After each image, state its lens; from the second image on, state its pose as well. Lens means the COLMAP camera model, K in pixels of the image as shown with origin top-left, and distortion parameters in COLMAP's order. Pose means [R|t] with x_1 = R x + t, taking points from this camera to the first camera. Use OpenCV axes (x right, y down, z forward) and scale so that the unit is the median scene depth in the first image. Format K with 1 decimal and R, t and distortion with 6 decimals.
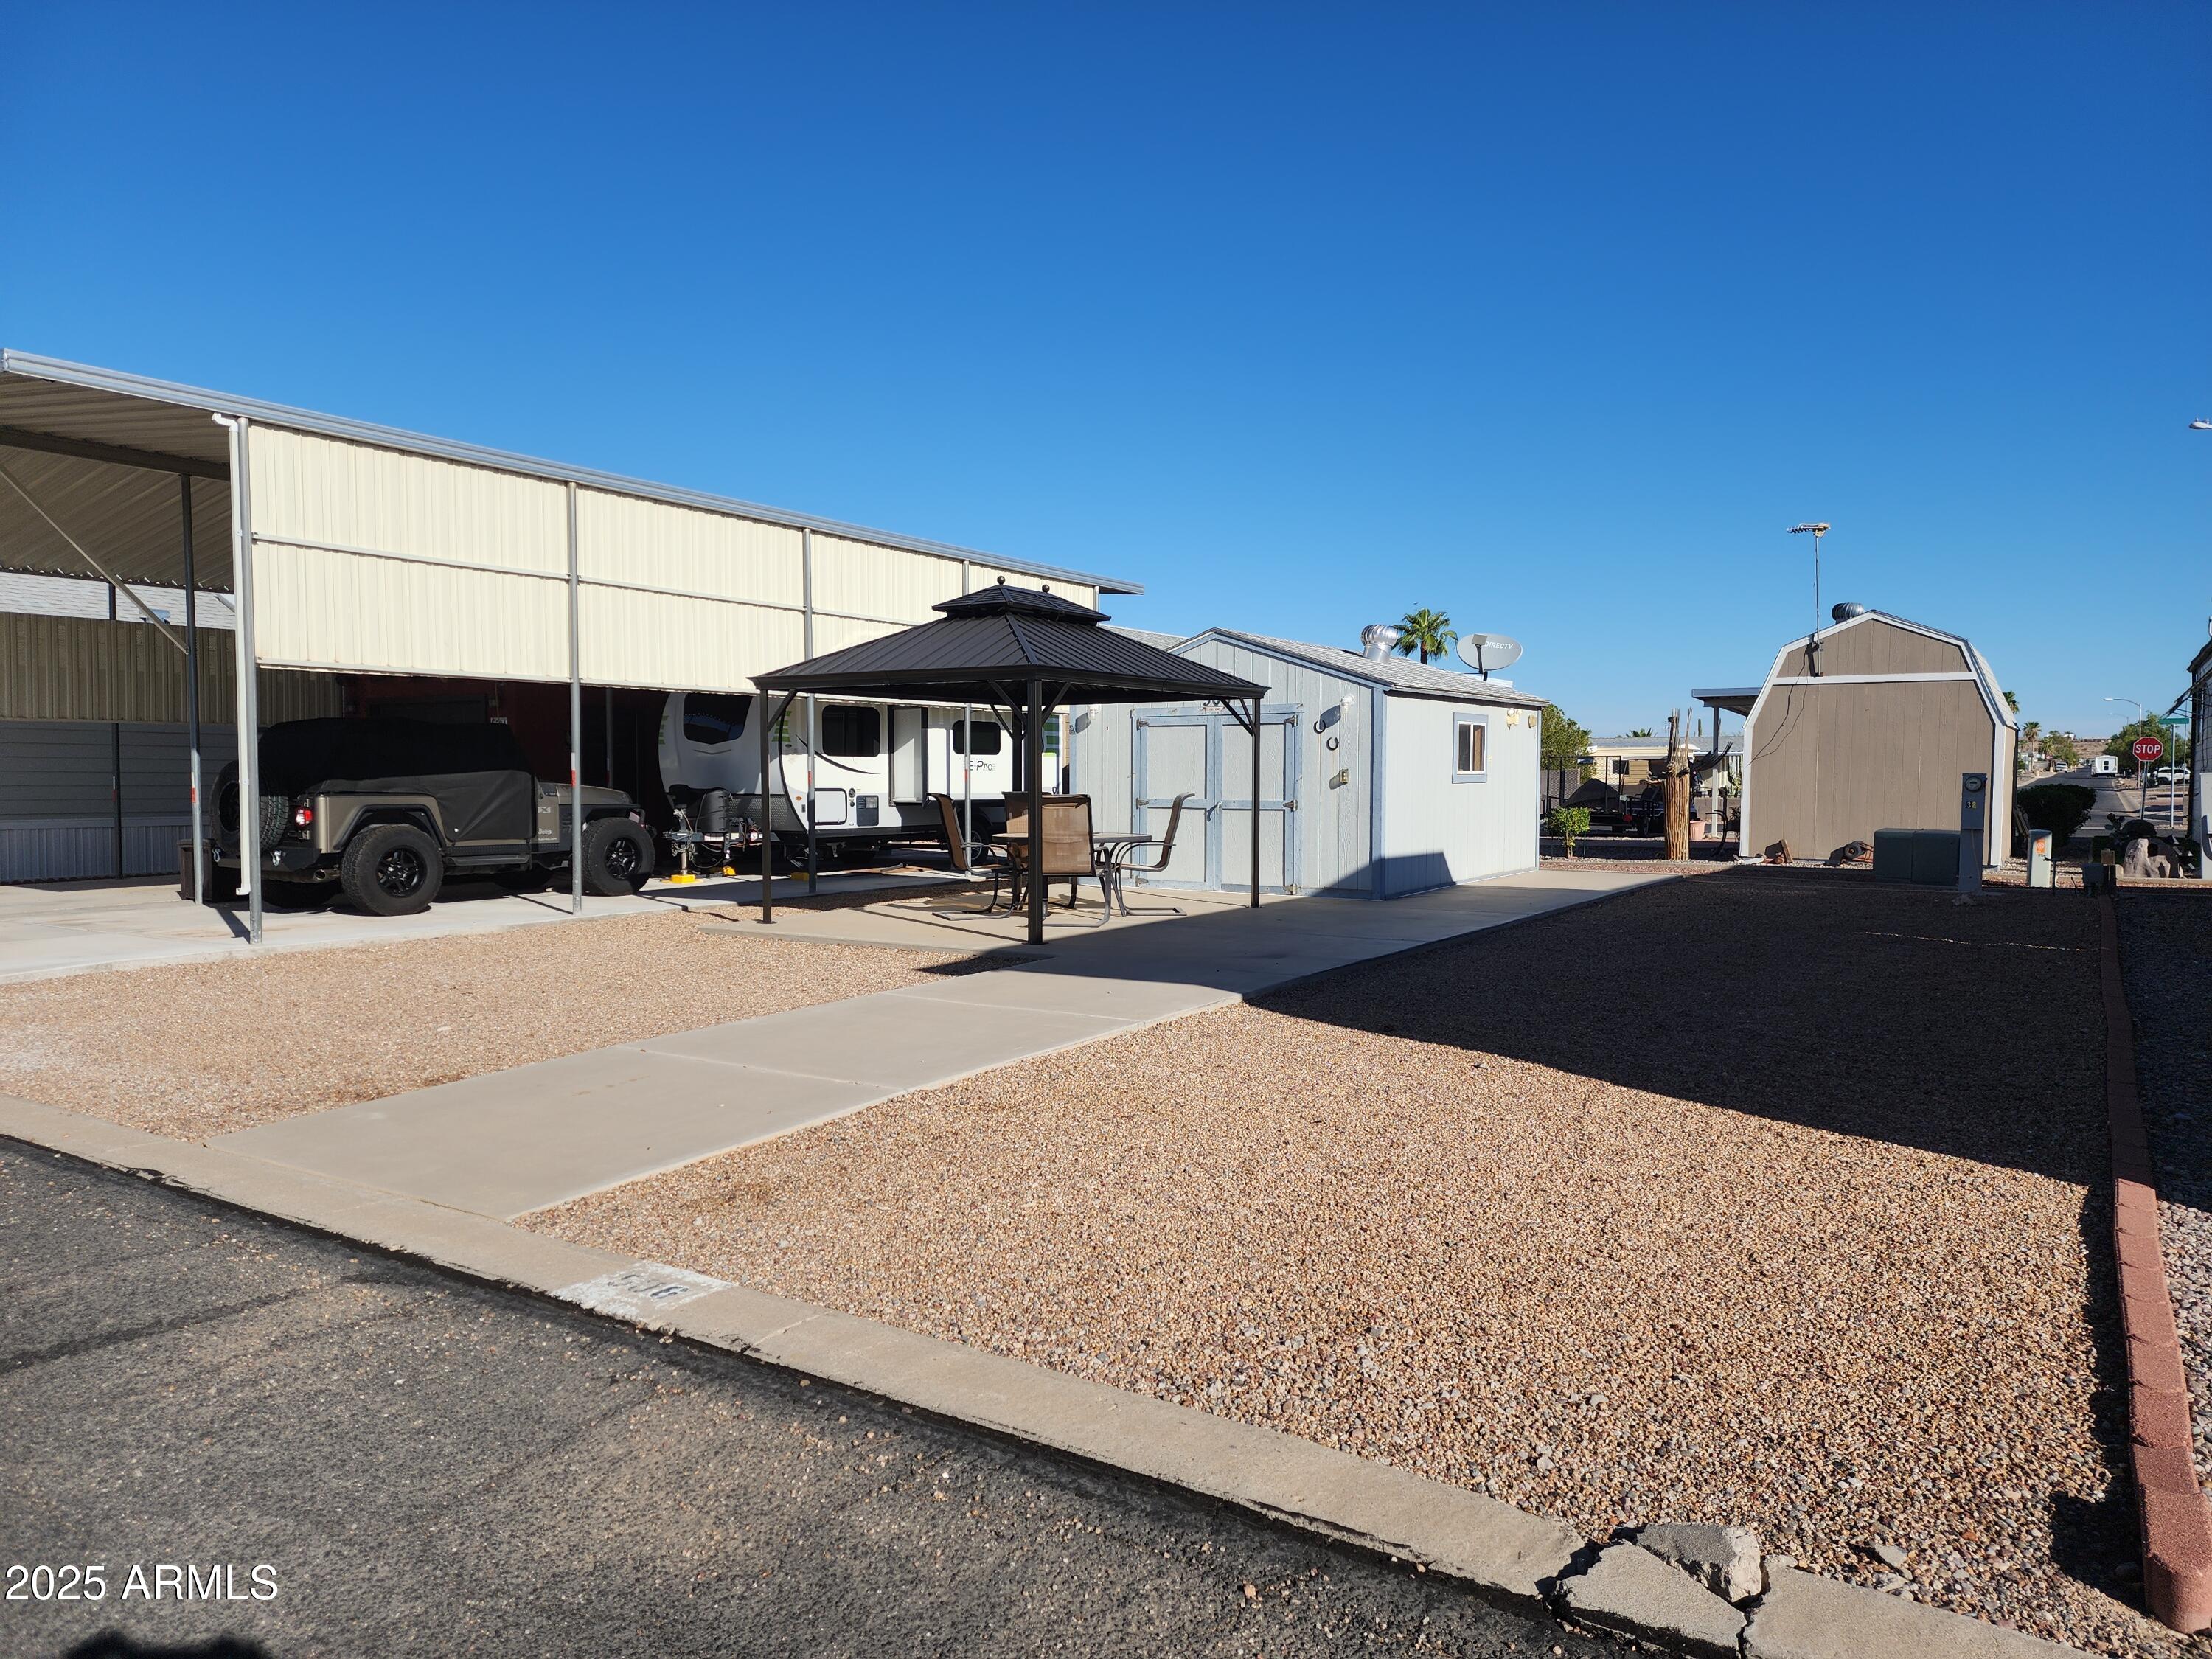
lens RADIAL K [[1468.2, 0, 1110.4], [0, 1468.2, 846.3], [0, 0, 1]] dist [0.089506, -0.079262]
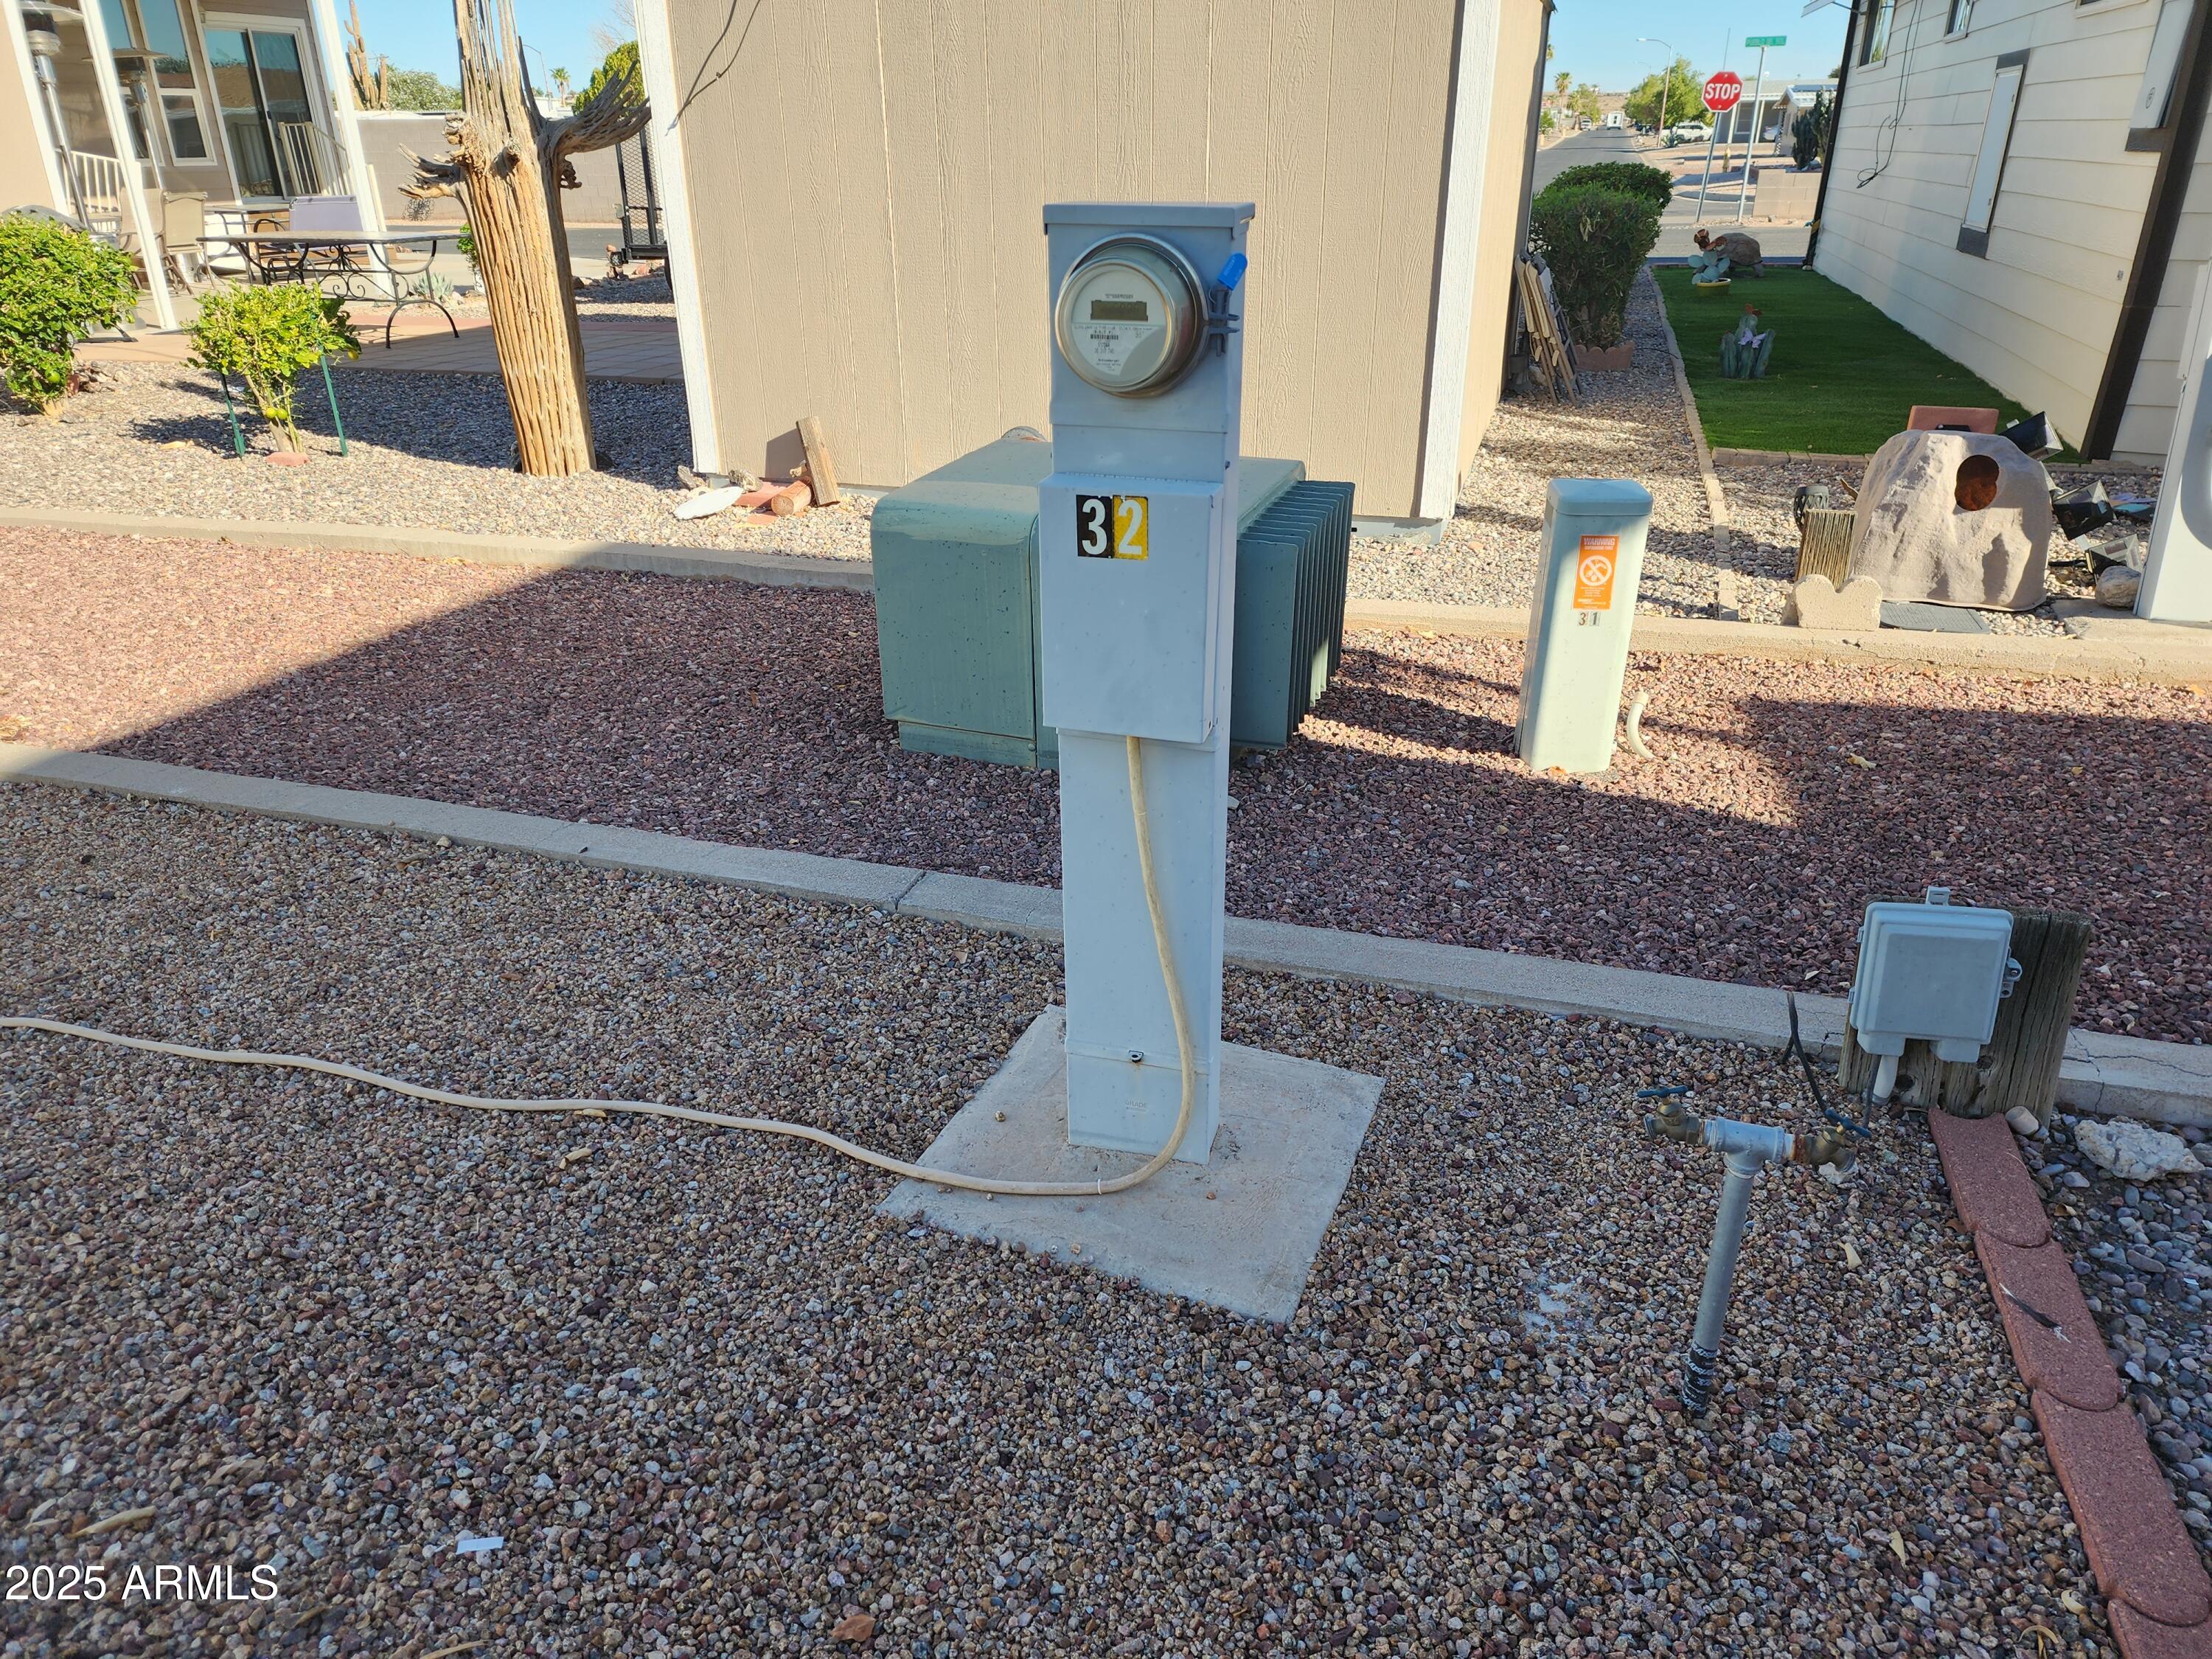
lens RADIAL K [[1468.2, 0, 1110.4], [0, 1468.2, 846.3], [0, 0, 1]] dist [0.089506, -0.079262]
pose [[0.959173, -0.132615, 0.249799, 0.549851], [0.027611, 0.922938, 0.383958, -0.047570], [-0.281468, -0.361385, 0.888919, 0.904997]]
